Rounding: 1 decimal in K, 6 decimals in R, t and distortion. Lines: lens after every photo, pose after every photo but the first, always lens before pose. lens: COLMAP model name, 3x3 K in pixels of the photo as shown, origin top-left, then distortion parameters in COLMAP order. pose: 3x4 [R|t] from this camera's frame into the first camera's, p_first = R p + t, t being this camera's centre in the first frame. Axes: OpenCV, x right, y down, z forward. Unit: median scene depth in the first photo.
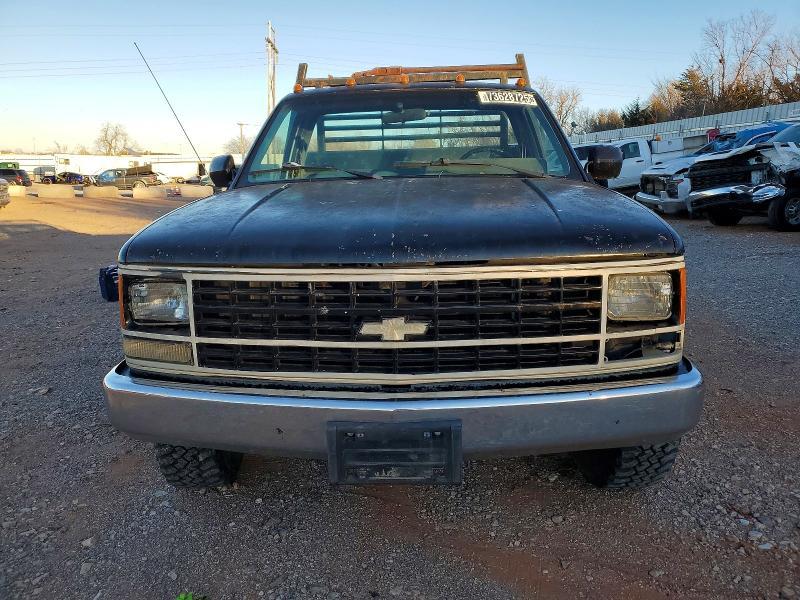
lens RADIAL K [[613.7, 0, 399.6], [0, 613.7, 301.6], [0, 0, 1]] dist [0.029092, -0.010911]
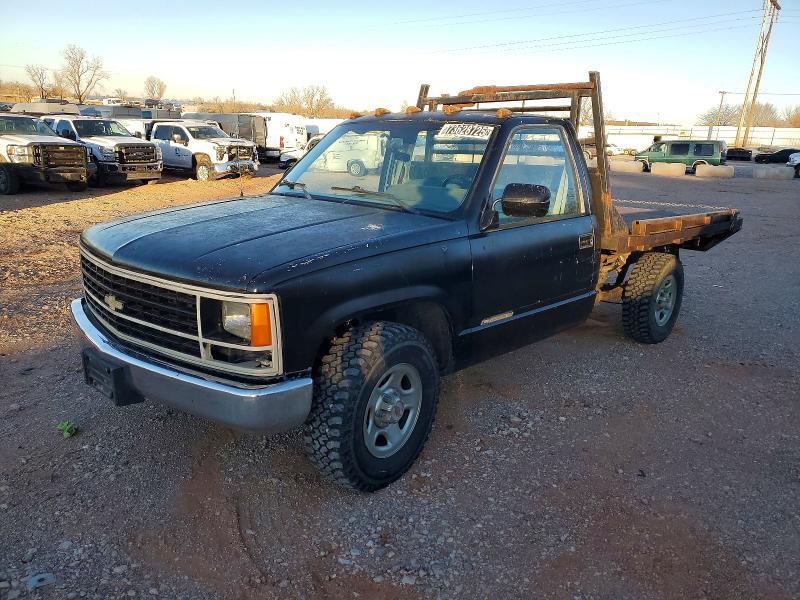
lens RADIAL K [[613.7, 0, 402.4], [0, 613.7, 299.3], [0, 0, 1]] dist [0.029092, -0.010911]
pose [[0.754165, 0.197596, -0.626251, 0.624384], [-0.170382, 0.979876, 0.103990, -0.103755], [0.634197, 0.028276, 0.772655, 0.086786]]
